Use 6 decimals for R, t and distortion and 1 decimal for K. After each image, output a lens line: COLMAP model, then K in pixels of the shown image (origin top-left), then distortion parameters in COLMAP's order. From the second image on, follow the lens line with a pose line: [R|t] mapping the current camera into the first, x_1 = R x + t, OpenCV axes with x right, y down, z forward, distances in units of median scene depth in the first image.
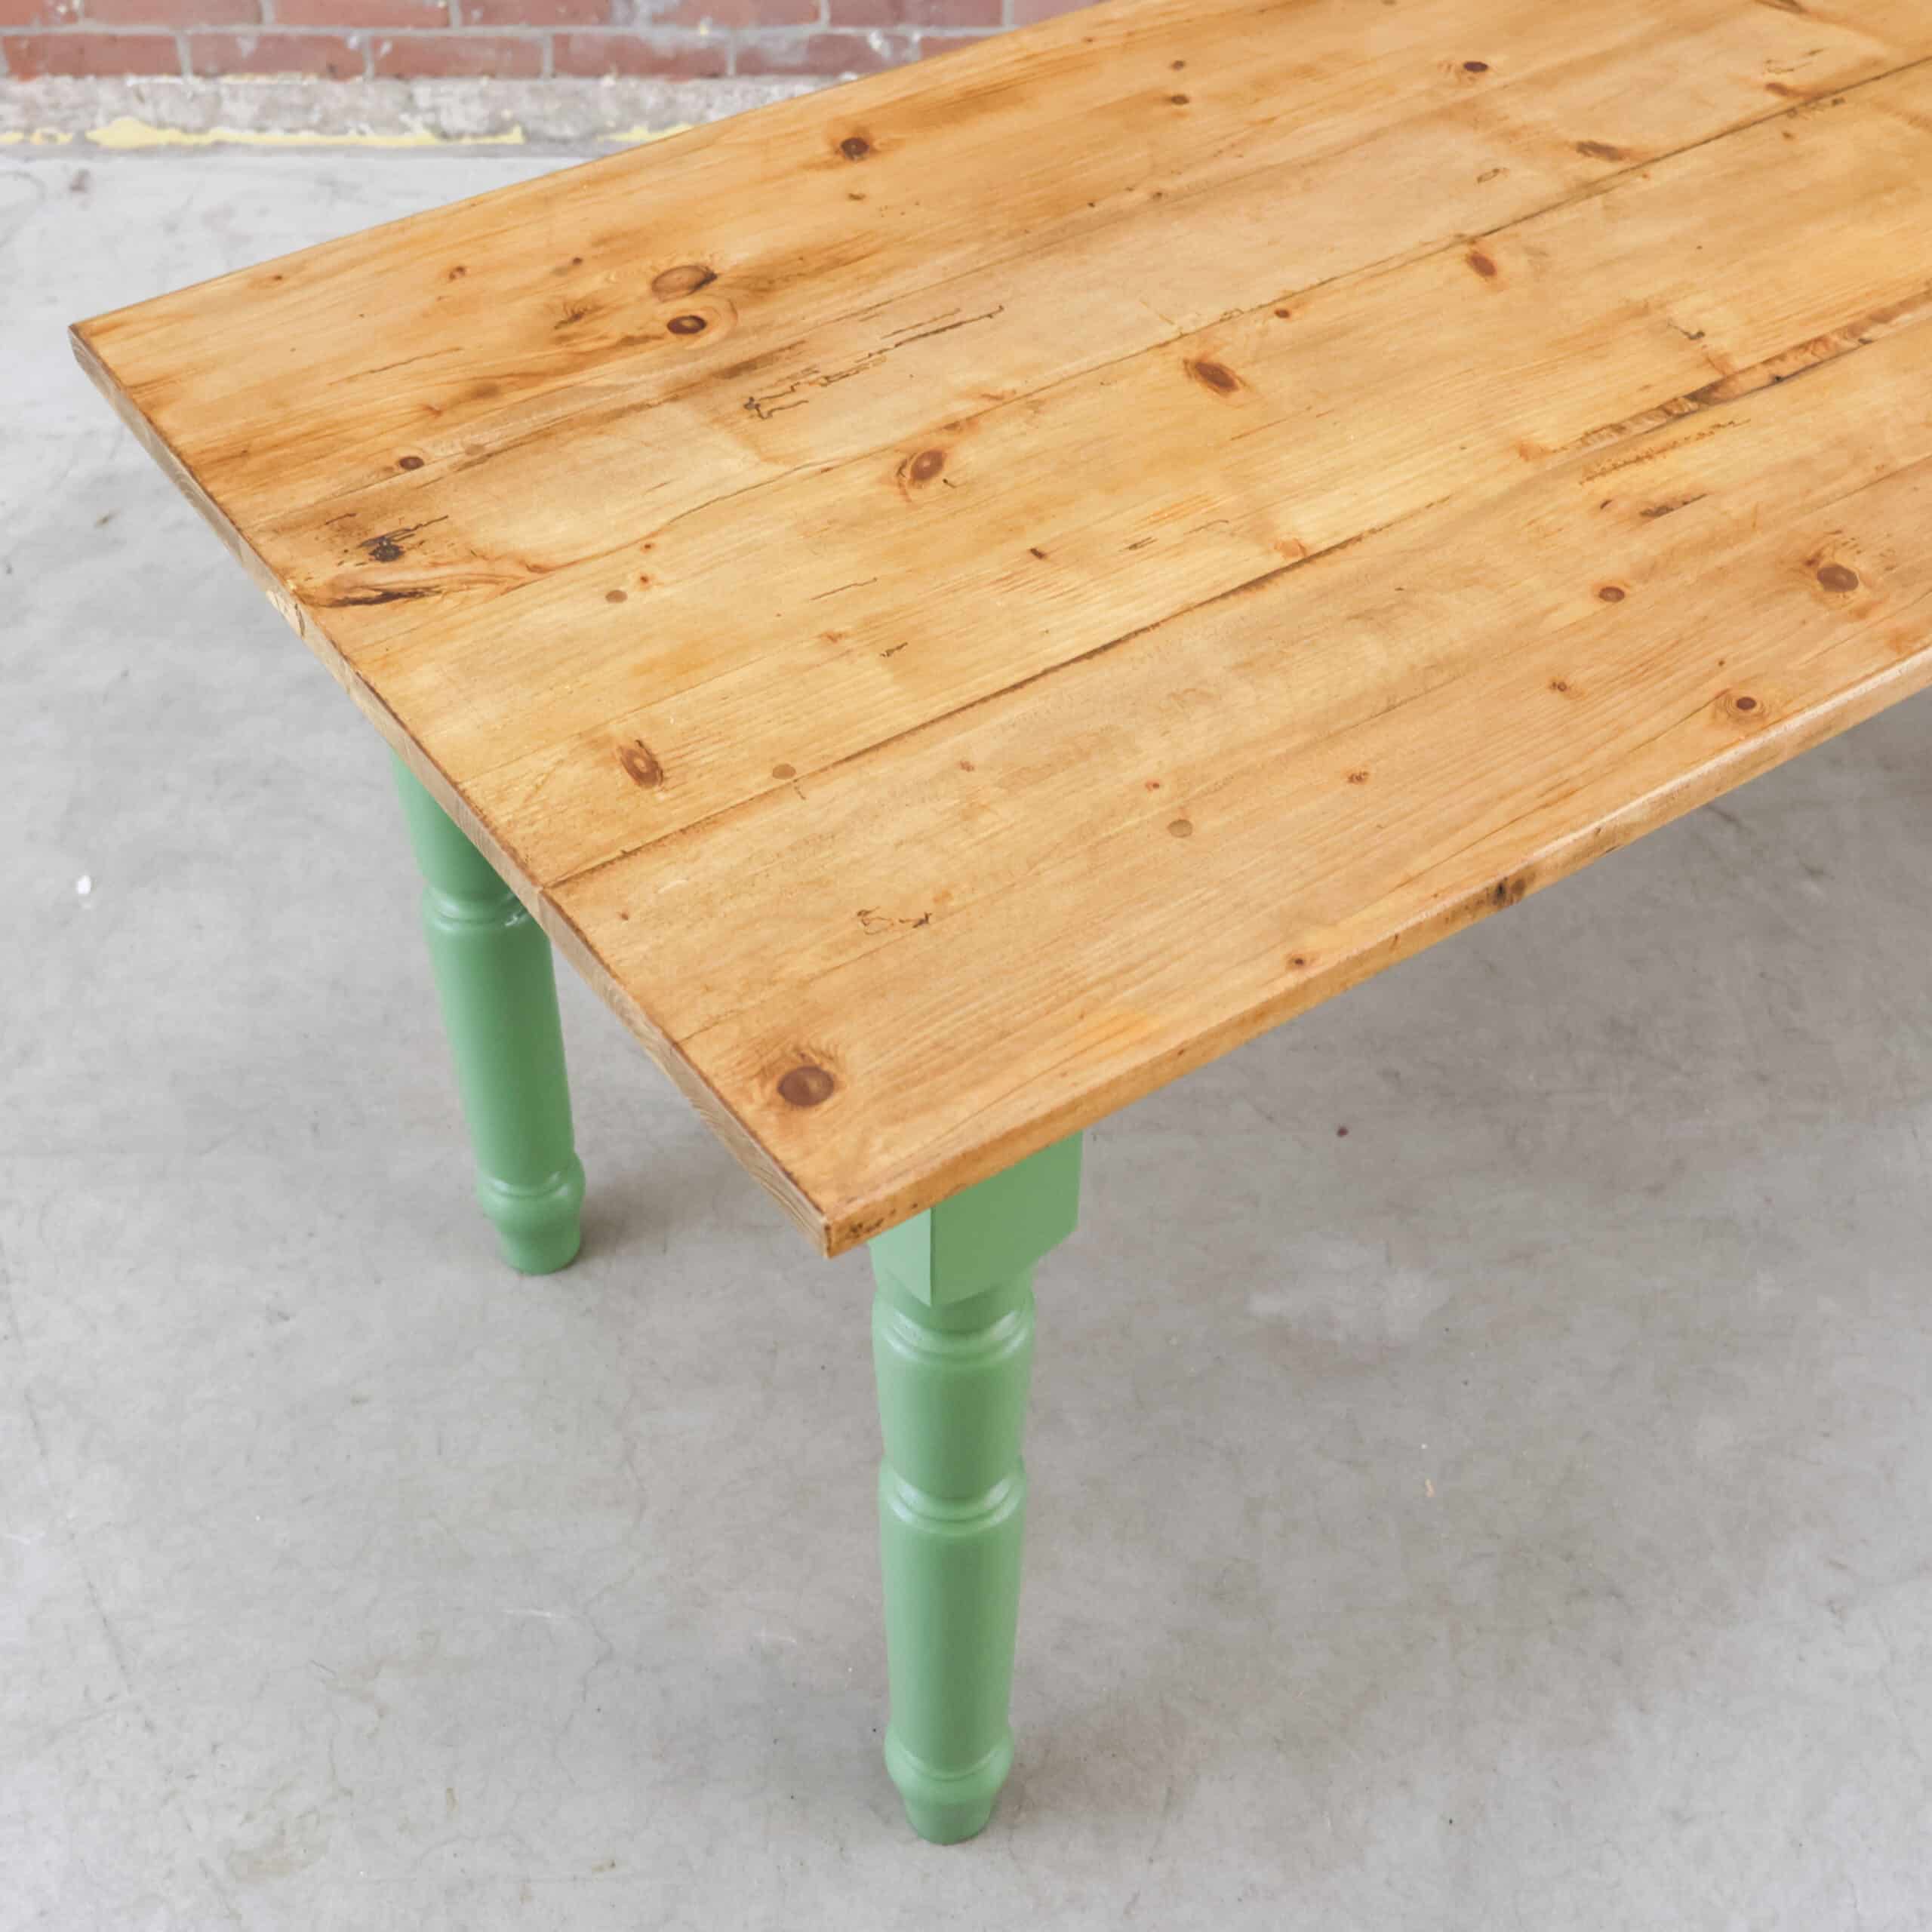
lens RADIAL K [[2678.1, 0, 947.3], [0, 2678.1, 963.0], [0, 0, 1]] dist [-0.038793, 0.000000]
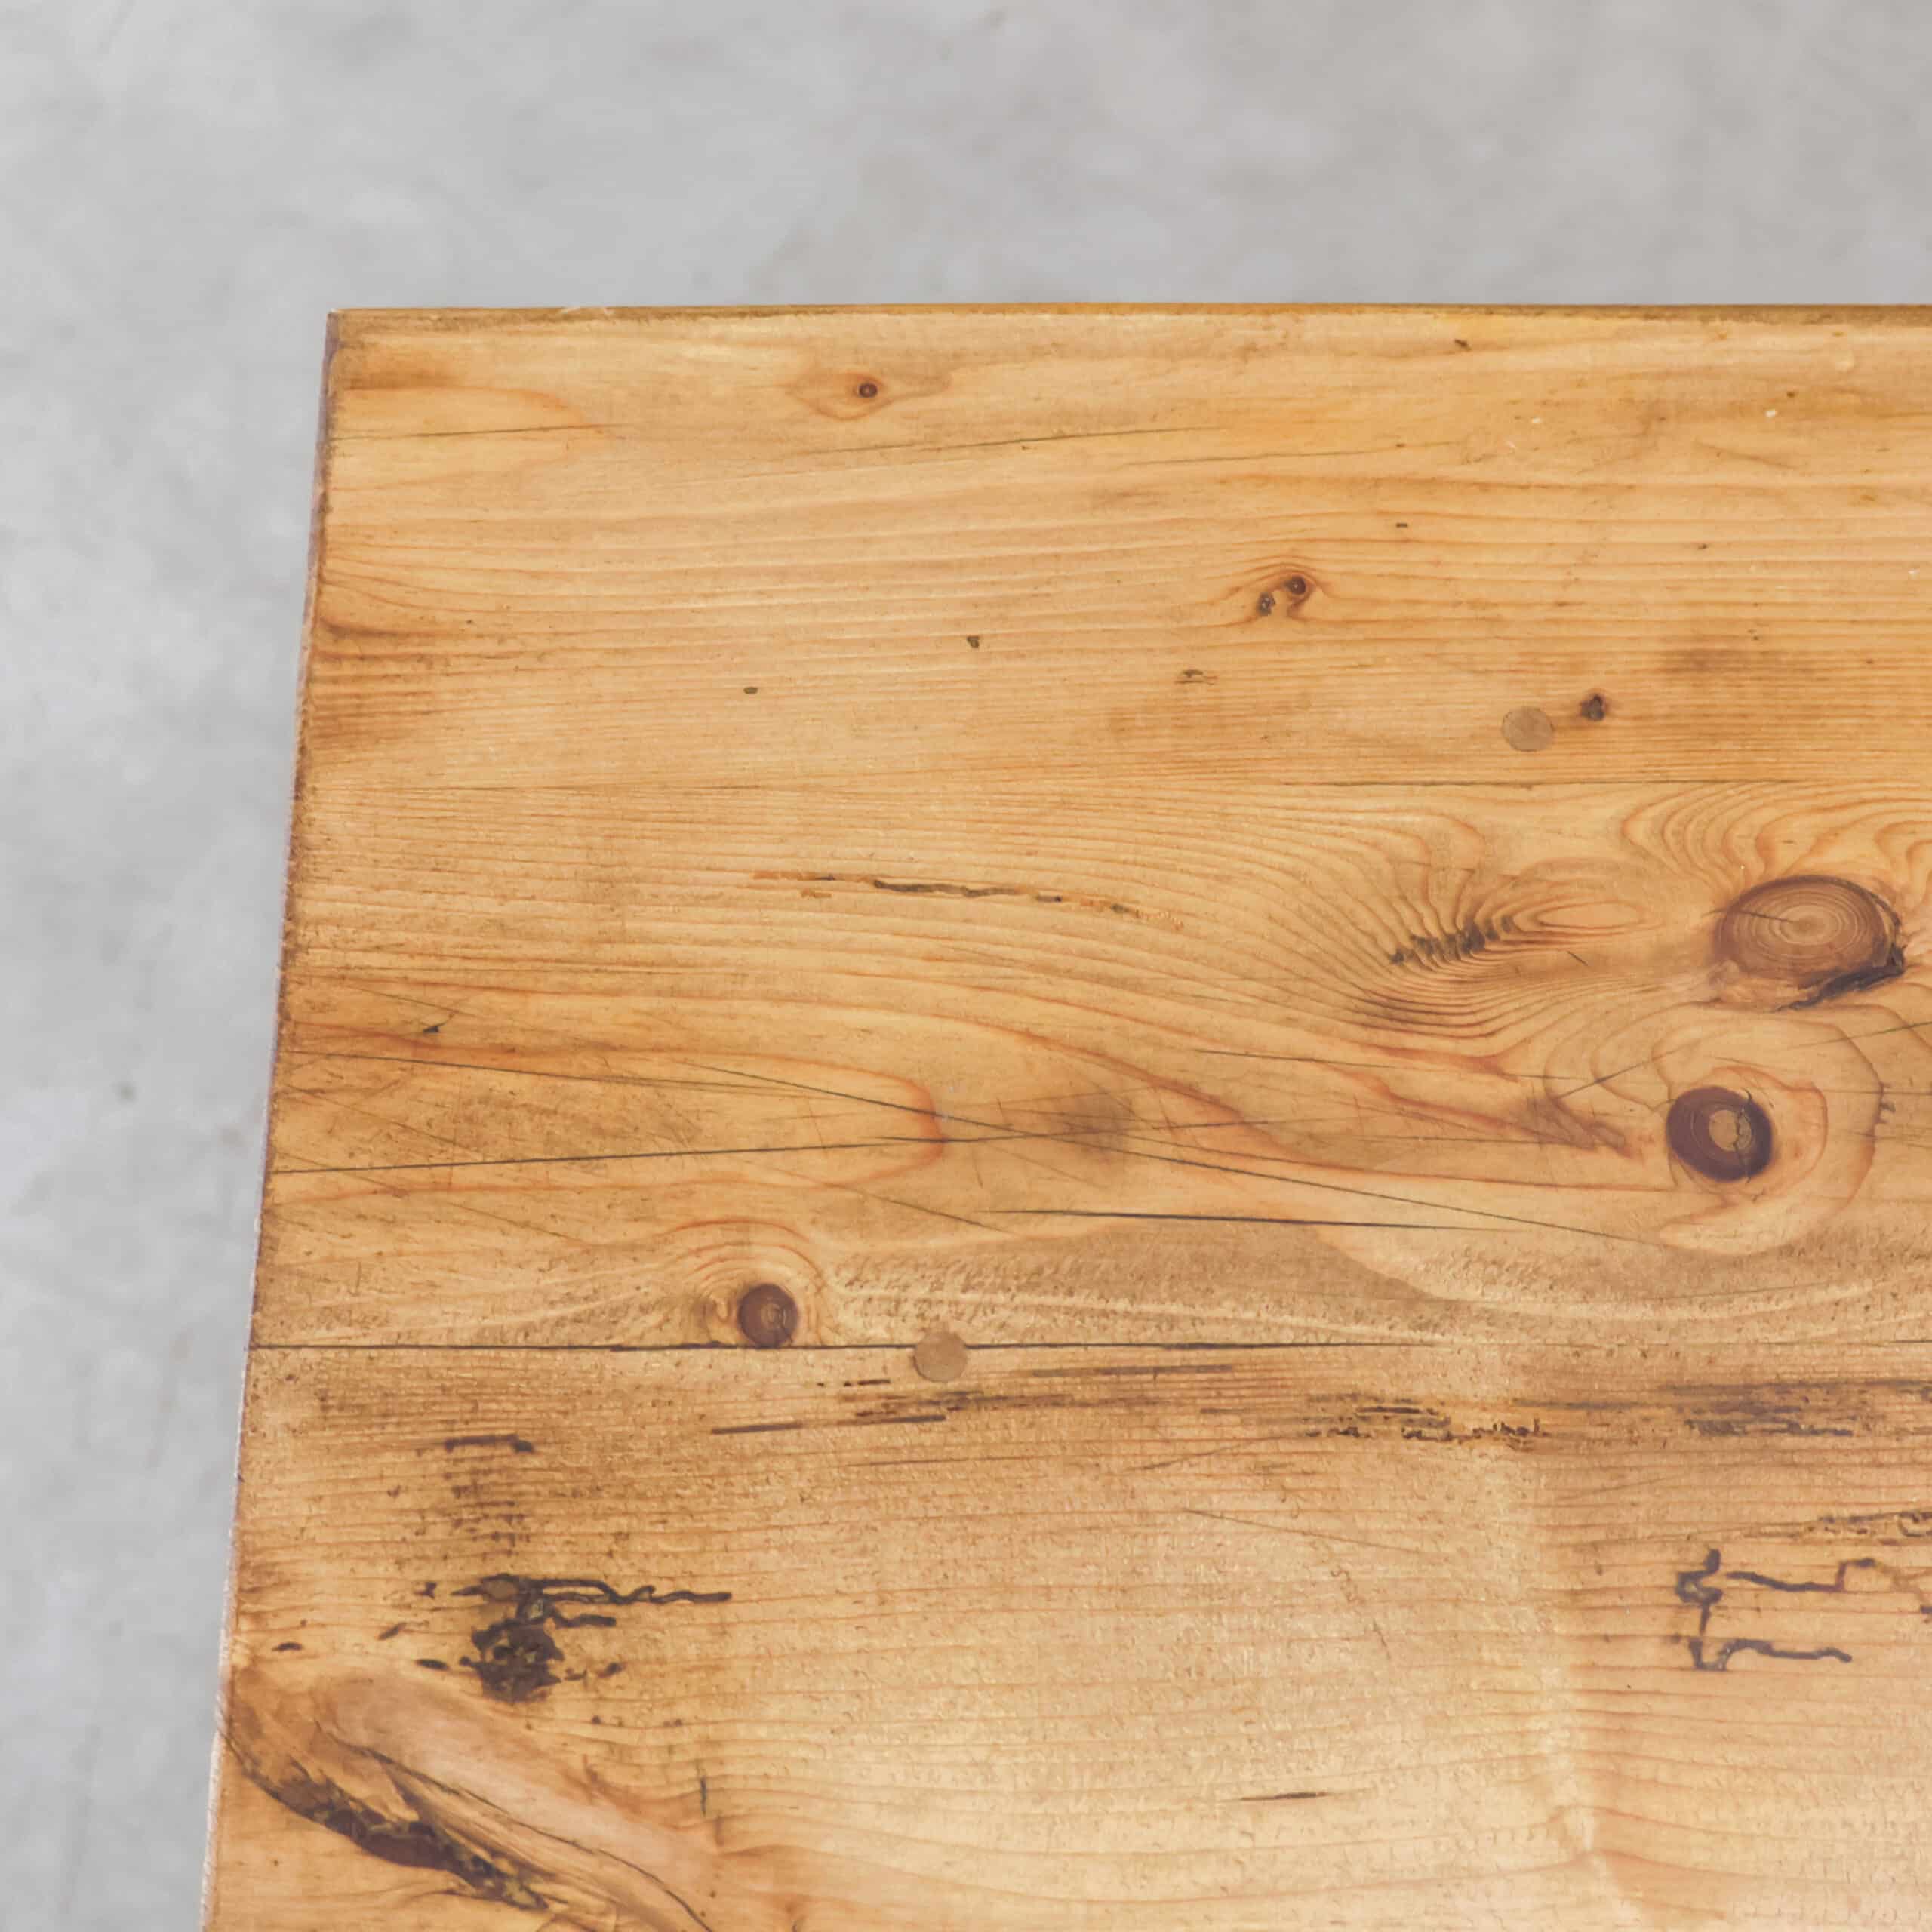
lens RADIAL K [[3365.4, 0, 975.3], [0, 3365.4, 970.2], [0, 0, 1]] dist [-0.056666, 0.000000]
pose [[0.830150, 0.511417, -0.222044, -0.092568], [-0.391182, 0.818045, 0.421639, -0.407788], [0.397275, -0.263164, 0.879157, 0.579785]]
